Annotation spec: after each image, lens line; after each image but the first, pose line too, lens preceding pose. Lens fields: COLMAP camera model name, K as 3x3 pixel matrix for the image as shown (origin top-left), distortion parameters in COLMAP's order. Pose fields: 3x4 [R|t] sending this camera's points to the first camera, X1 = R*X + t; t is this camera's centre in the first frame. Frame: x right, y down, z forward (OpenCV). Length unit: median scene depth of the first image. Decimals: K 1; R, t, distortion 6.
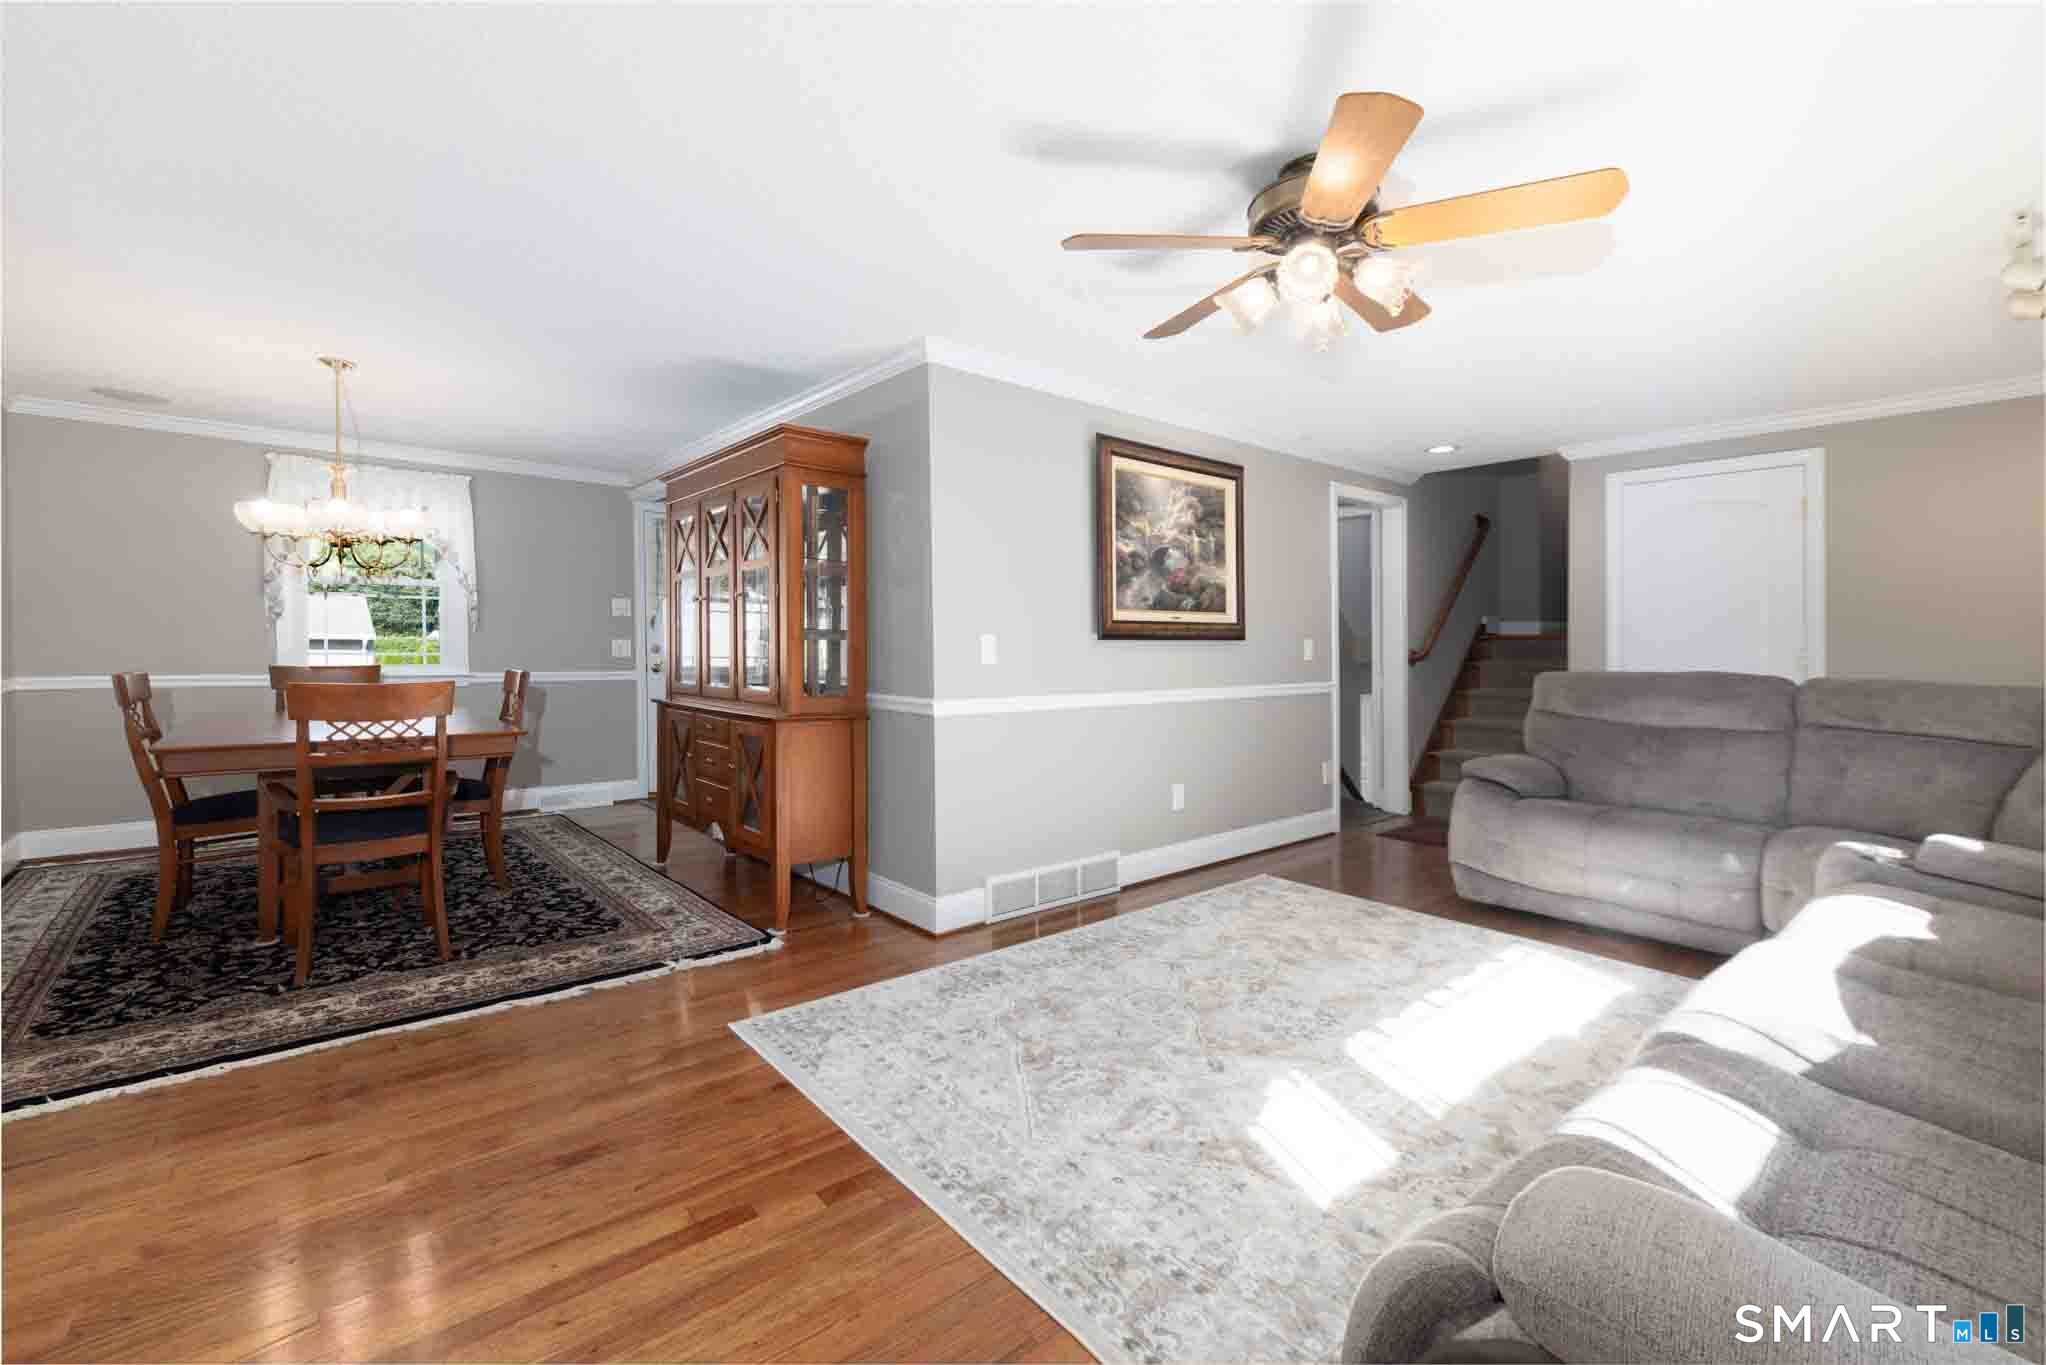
lens RADIAL K [[873.0, 0, 997.7], [0, 873.0, 683.0], [0, 0, 1]] dist [0.000773, -0.000363]
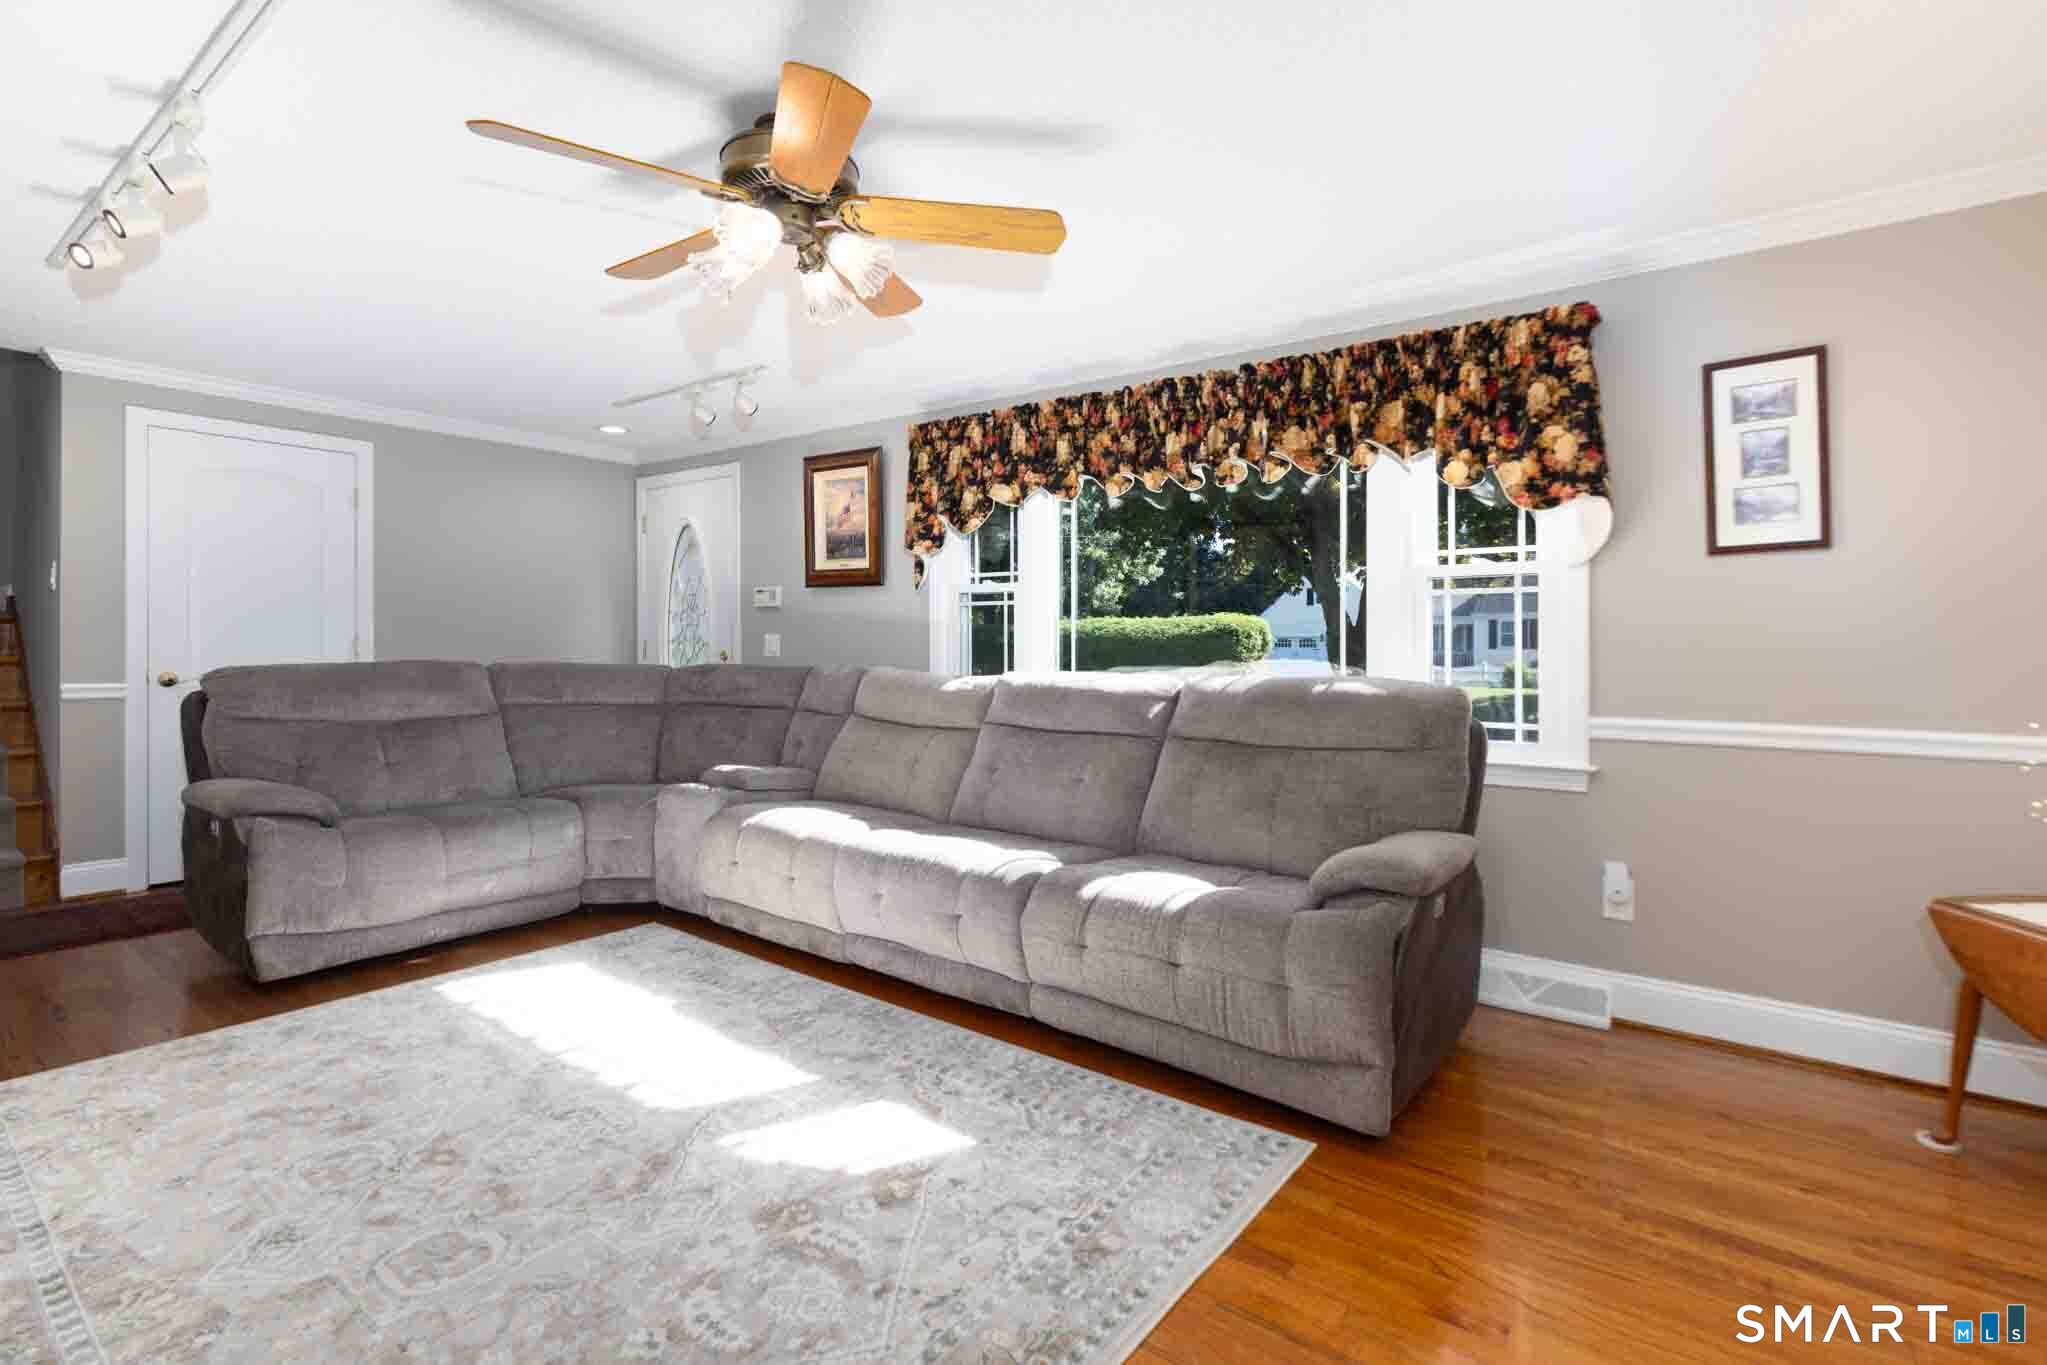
lens RADIAL K [[945.3, 0, 1049.2], [0, 945.3, 639.6], [0, 0, 1]] dist [0.000691, 0.000363]
pose [[-0.239206, -0.008681, 0.970930, -0.392944], [0.029787, 0.999424, 0.016274, -0.032374], [-0.970512, 0.032814, -0.238809, 0.553385]]
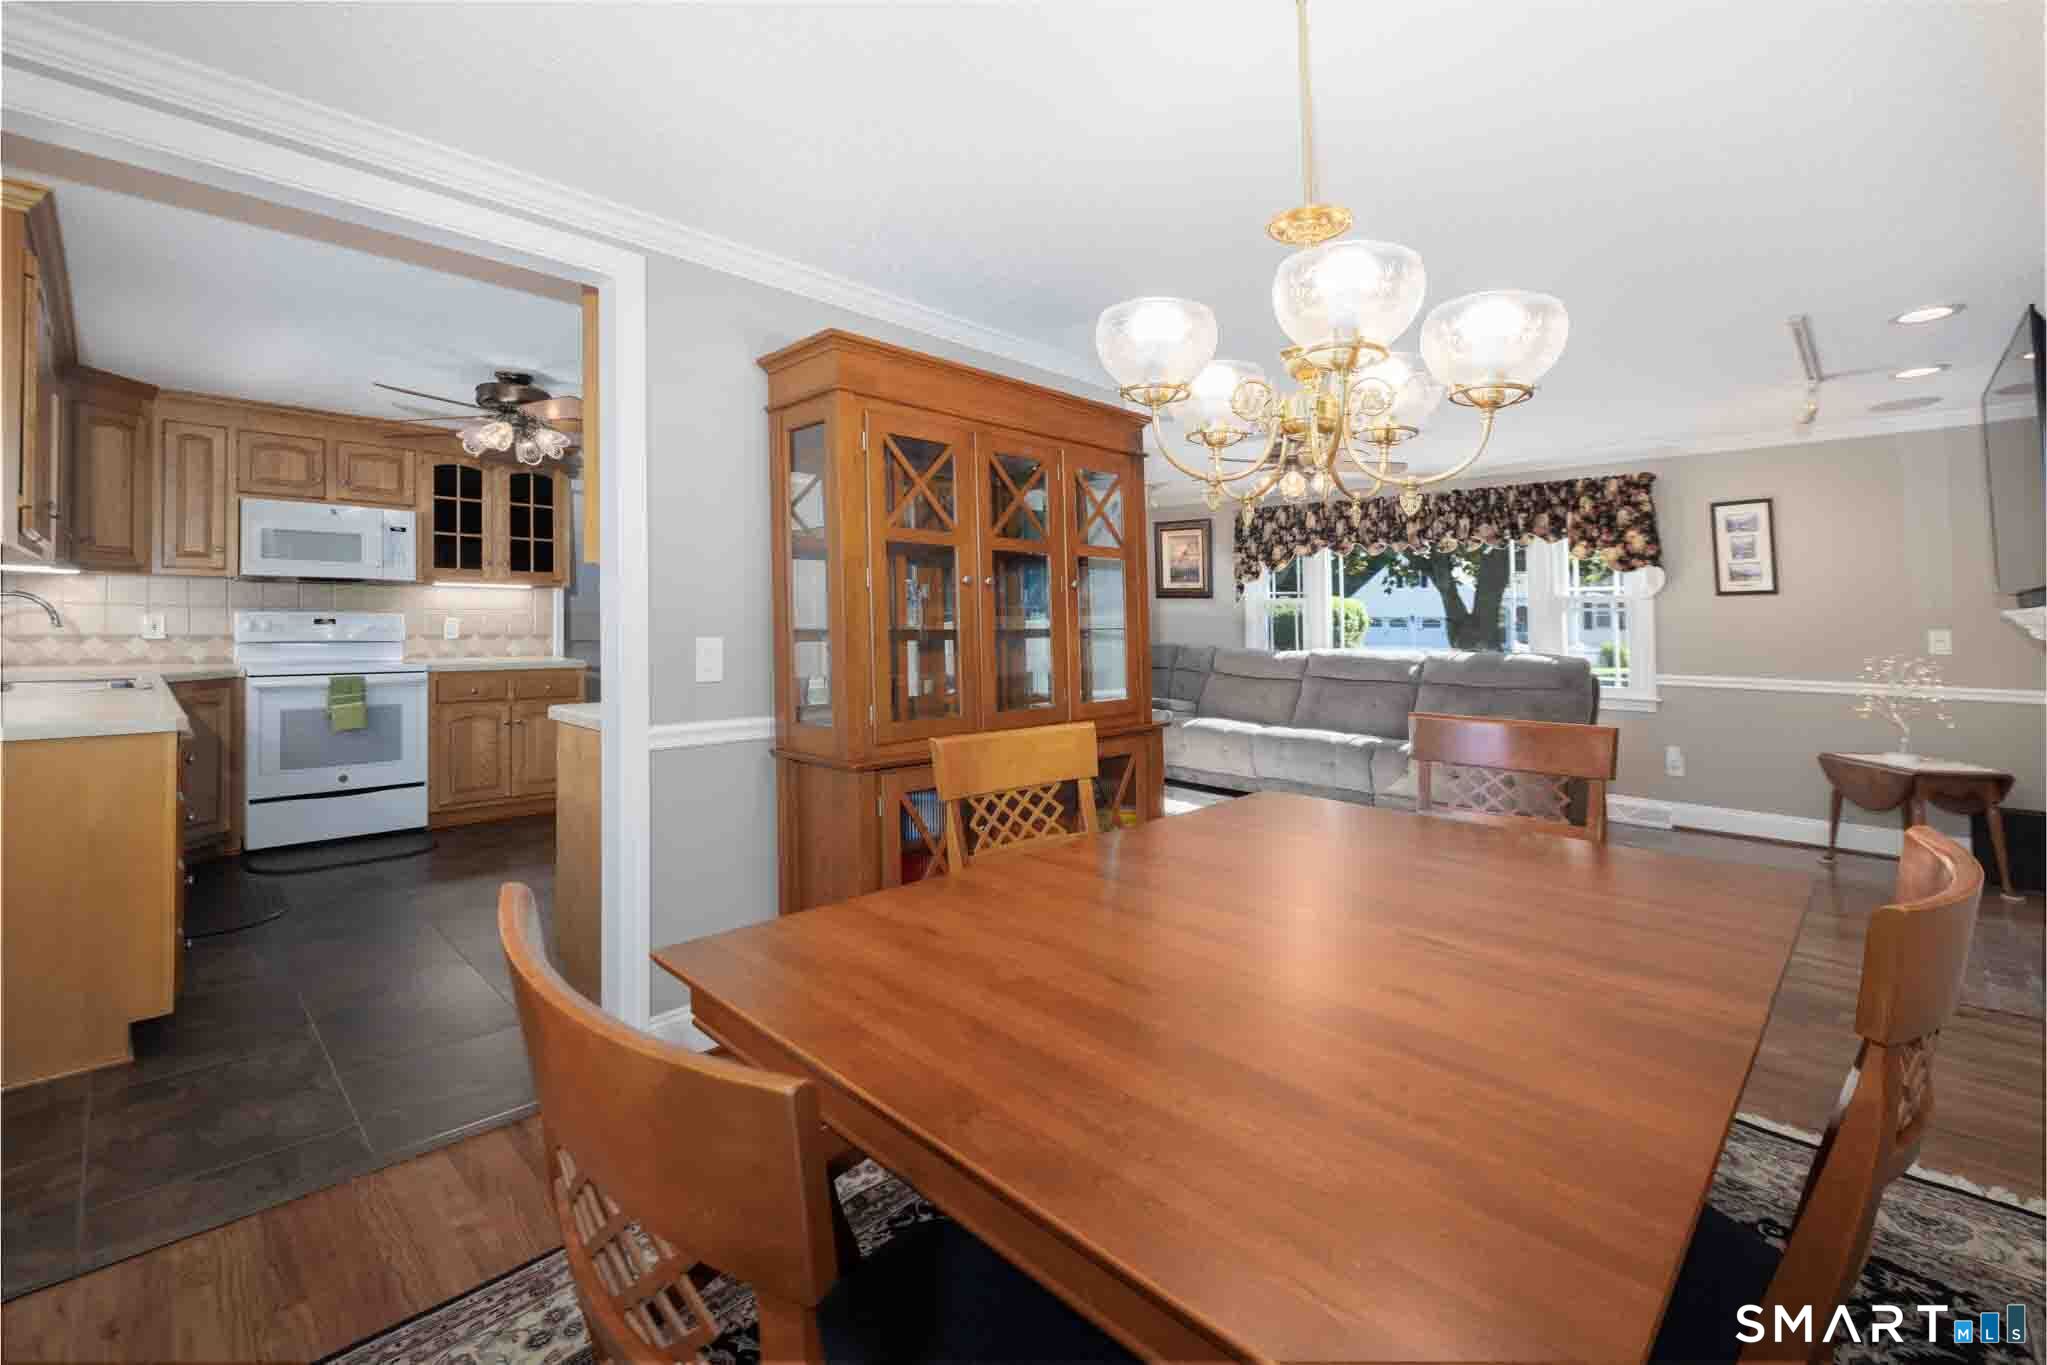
lens RADIAL K [[881.9, 0, 984.9], [0, 881.9, 576.7], [0, 0, 1]] dist [0.001070, 0.000152]
pose [[-0.074824, 0.033143, 0.996646, -1.126256], [0.032146, 0.999008, -0.030808, -0.095418], [-0.996678, 0.029733, -0.075816, 1.154525]]
